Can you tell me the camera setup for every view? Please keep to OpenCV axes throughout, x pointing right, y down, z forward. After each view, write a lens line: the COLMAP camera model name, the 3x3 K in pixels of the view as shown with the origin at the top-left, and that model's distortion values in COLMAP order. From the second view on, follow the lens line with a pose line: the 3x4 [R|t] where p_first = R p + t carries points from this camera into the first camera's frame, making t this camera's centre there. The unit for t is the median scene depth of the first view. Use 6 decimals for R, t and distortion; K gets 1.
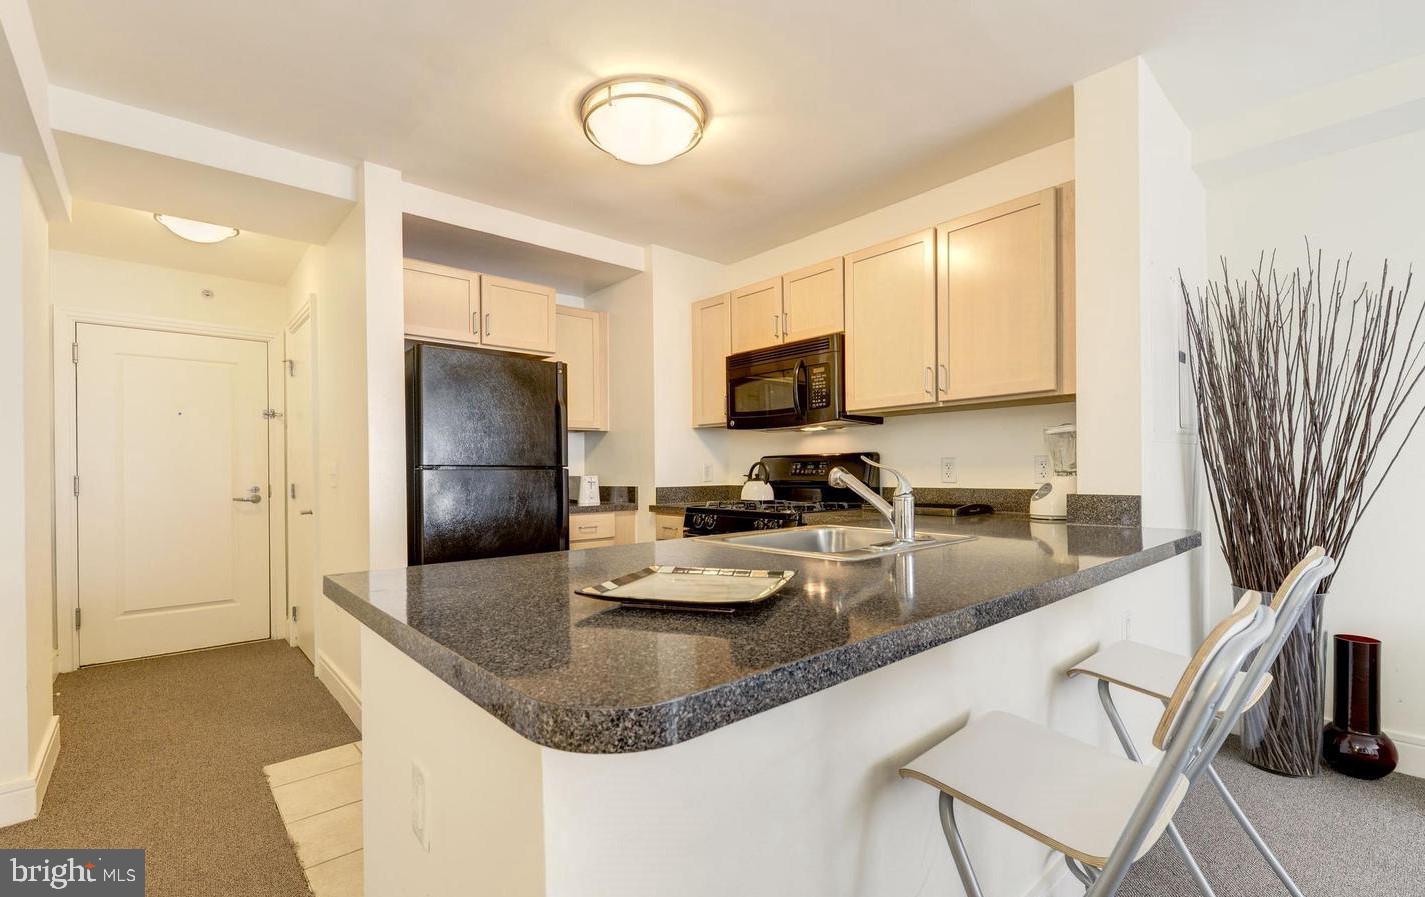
lens RADIAL K [[648.3, 0, 709.8], [0, 648.3, 469.9], [0, 0, 1]] dist [-0.000769, -0.000212]
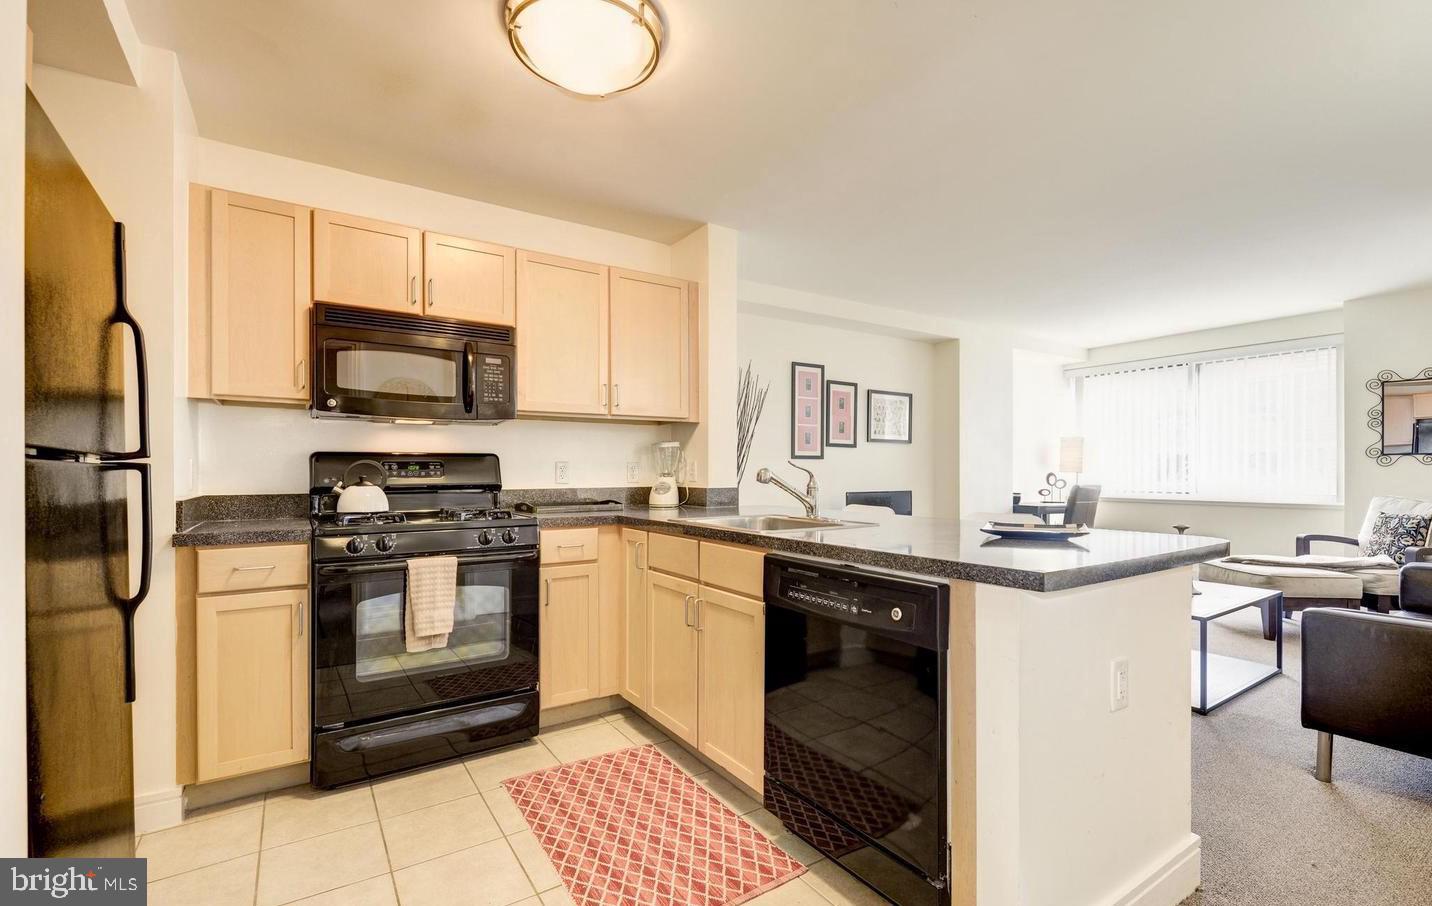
lens RADIAL K [[624.6, 0, 701.1], [0, 624.6, 470.3], [0, 0, 1]] dist [0.003307, -0.006201]
pose [[0.131101, 0.009733, 0.991321, -0.656873], [0.000734, 0.999951, -0.009914, 0.007009], [-0.991369, 0.002027, 0.131087, 0.602092]]
